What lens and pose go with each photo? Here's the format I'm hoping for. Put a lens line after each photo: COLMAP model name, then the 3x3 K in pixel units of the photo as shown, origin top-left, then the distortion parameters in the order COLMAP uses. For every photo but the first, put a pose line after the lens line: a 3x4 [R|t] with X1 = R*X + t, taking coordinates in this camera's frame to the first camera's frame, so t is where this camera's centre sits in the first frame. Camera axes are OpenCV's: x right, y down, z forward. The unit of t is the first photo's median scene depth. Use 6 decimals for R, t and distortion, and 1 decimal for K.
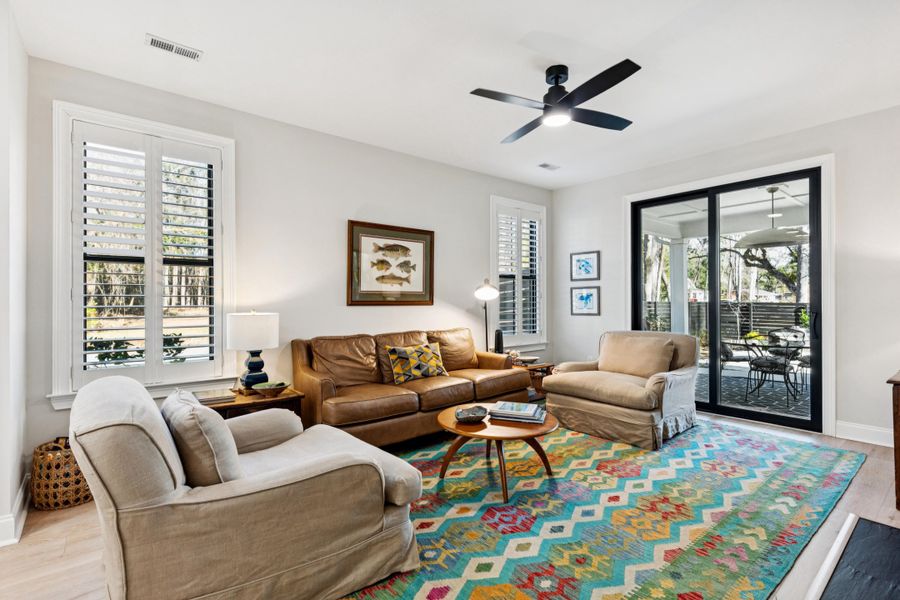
lens RADIAL K [[429.6, 0, 448.7], [0, 429.6, 301.1], [0, 0, 1]] dist [0.002931, -0.000903]
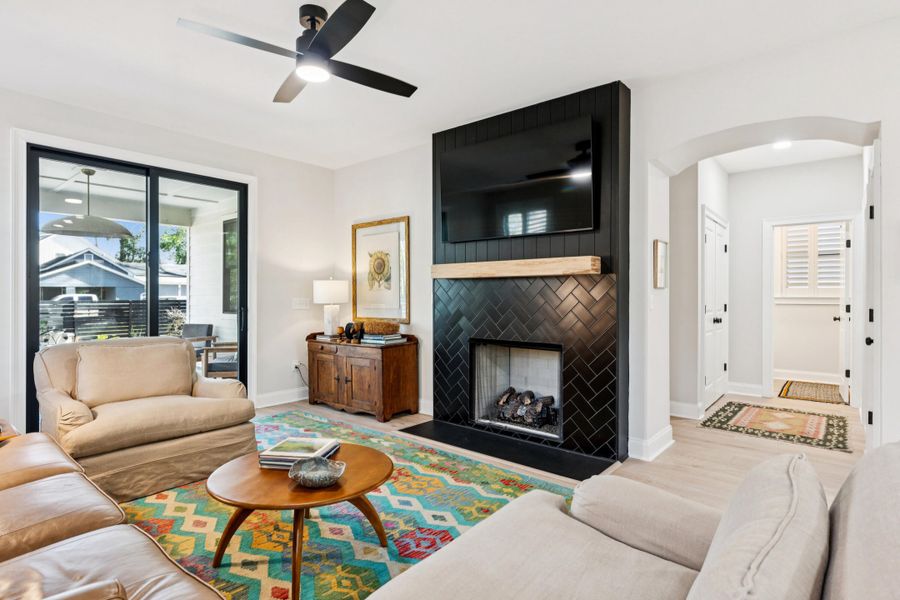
lens RADIAL K [[461.9, 0, 452.1], [0, 461.9, 304.1], [0, 0, 1]] dist [0.002200, -0.000067]
pose [[-0.187507, -0.012002, 0.982190, -0.601418], [-0.001098, 0.999927, 0.012010, -0.000004], [-0.982263, 0.001174, -0.187507, 0.837980]]
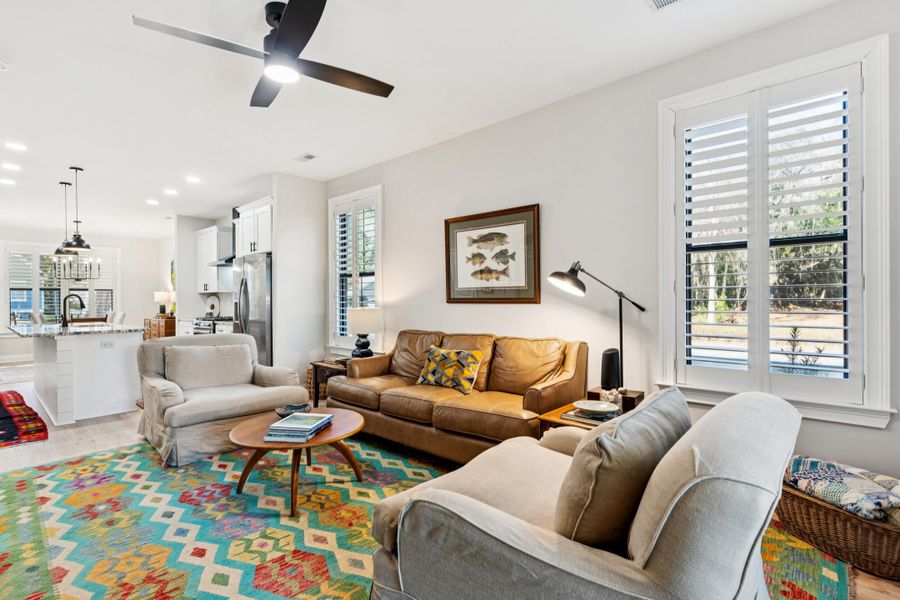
lens RADIAL K [[429.6, 0, 448.7], [0, 429.6, 301.1], [0, 0, 1]] dist [0.002931, -0.000903]
pose [[0.141491, 0.009419, -0.989895, 1.004771], [0.008655, 0.999905, 0.010751, -0.006398], [0.989902, -0.010089, 0.141396, 1.101504]]
